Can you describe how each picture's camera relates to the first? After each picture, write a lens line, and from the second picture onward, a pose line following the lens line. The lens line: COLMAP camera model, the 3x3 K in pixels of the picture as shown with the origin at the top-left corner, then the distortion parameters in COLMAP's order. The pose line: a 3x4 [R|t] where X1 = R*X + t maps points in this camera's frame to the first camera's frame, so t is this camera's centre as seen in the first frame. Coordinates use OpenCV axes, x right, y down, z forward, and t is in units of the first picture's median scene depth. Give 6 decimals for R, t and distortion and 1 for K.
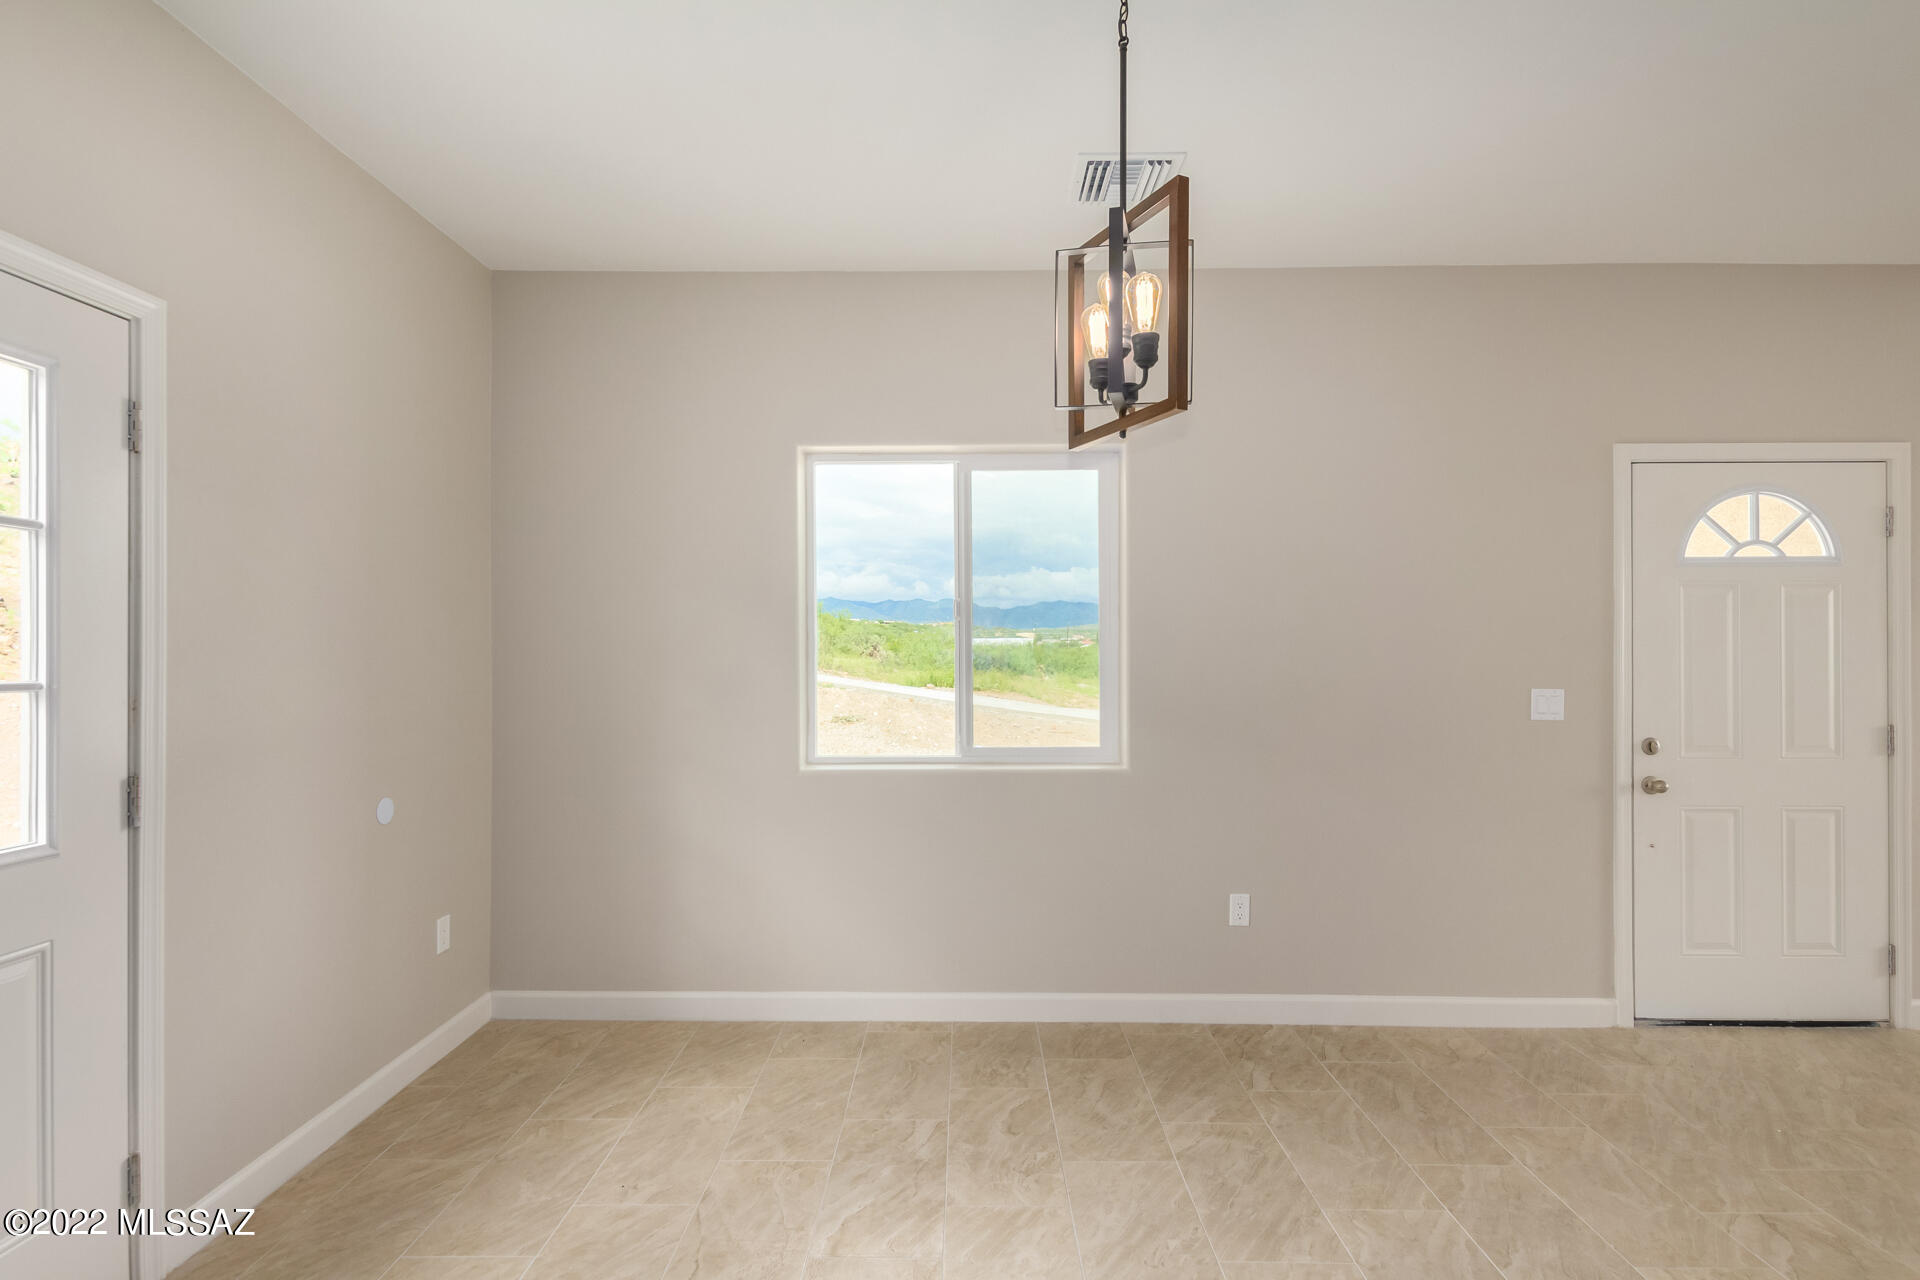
lens RADIAL K [[931.2, 0, 955.1], [0, 931.2, 650.3], [0, 0, 1]] dist [0.016148, -0.007451]
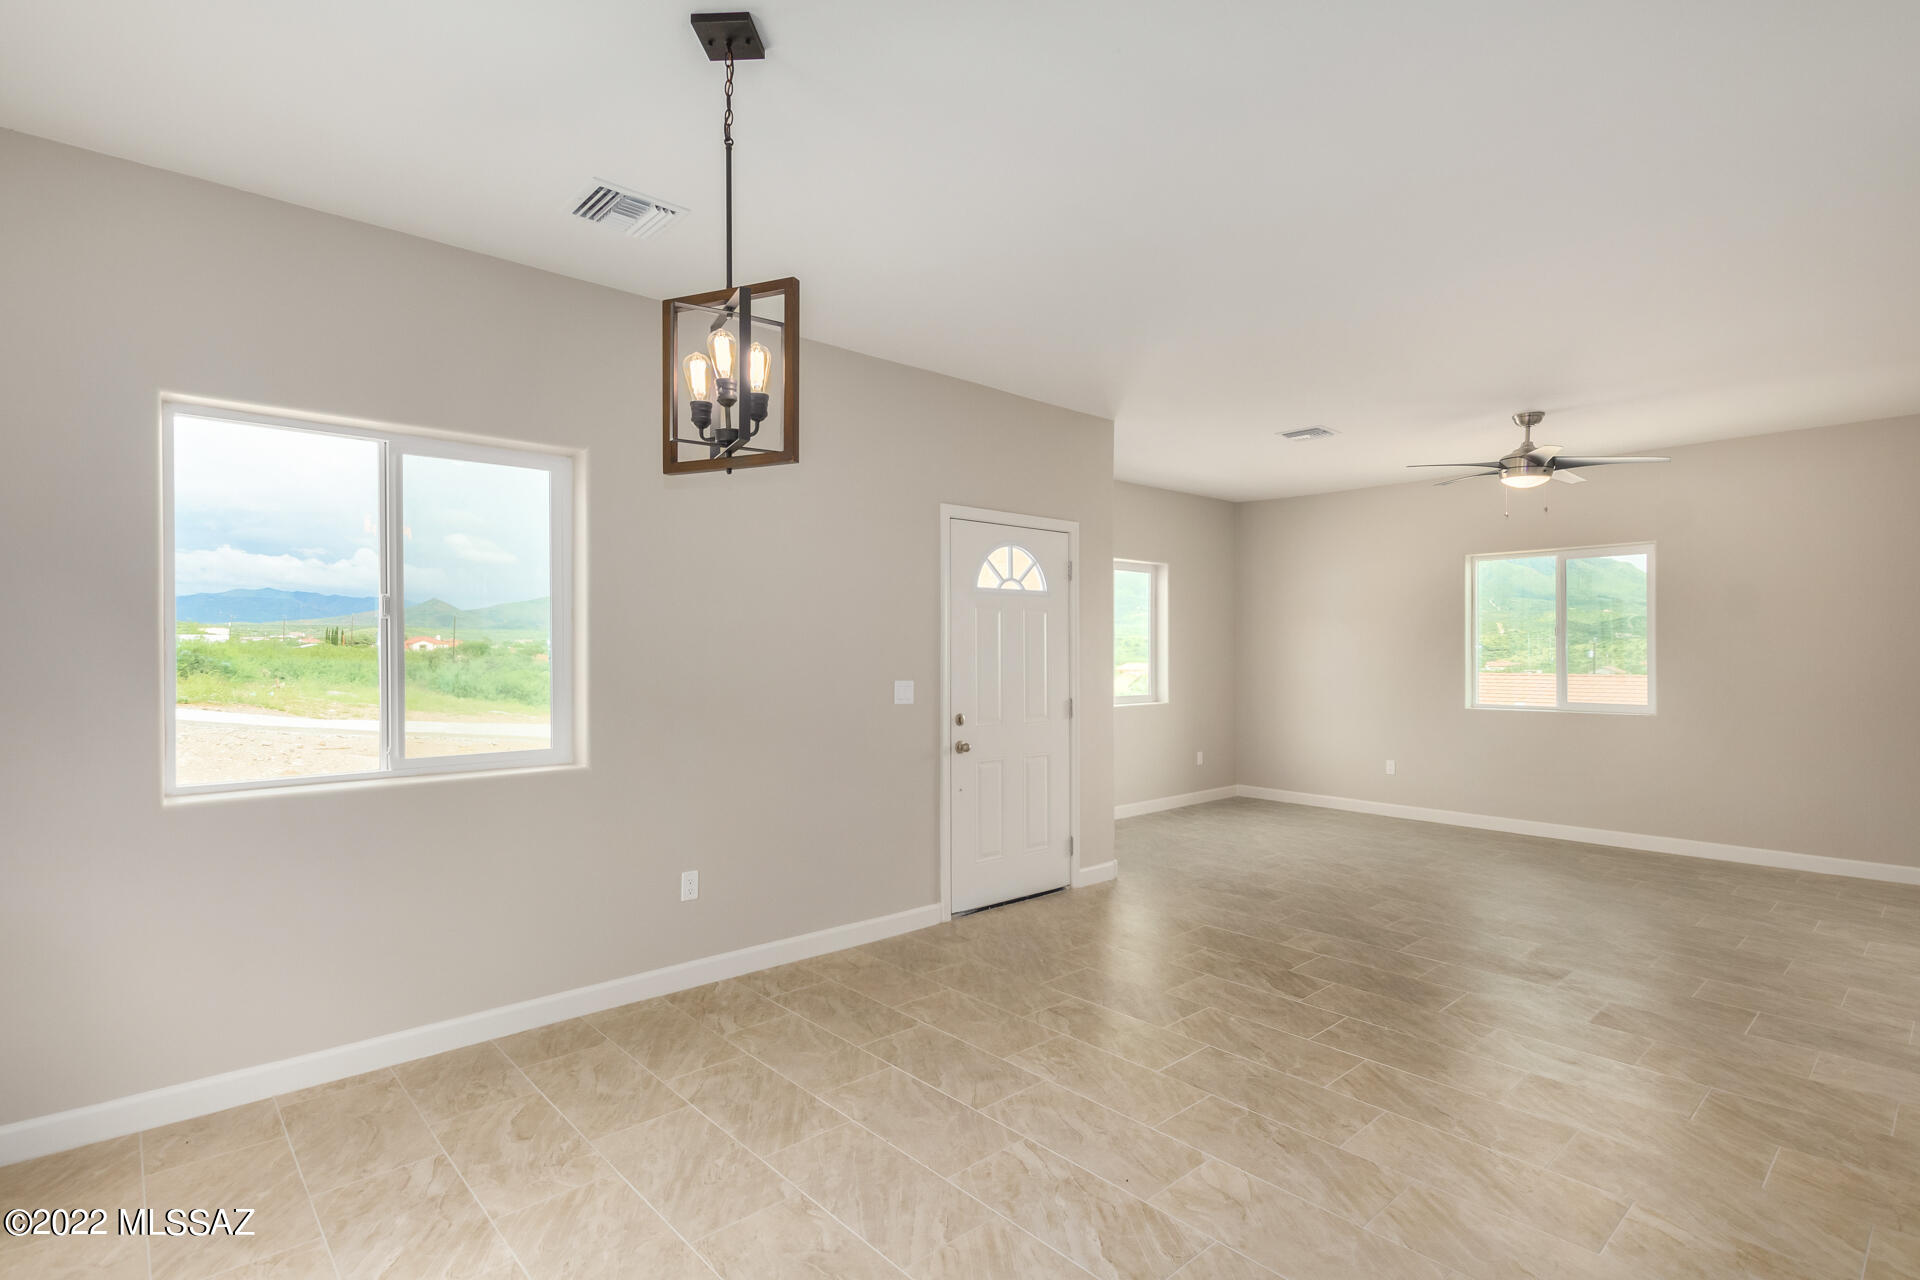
lens RADIAL K [[931.2, 0, 968.2], [0, 931.2, 649.5], [0, 0, 1]] dist [0.016148, -0.007451]
pose [[0.730629, 0.001169, 0.682773, -0.231835], [0.000248, 0.999998, -0.001977, -0.000864], [-0.682774, 0.001614, 0.730628, -0.042456]]
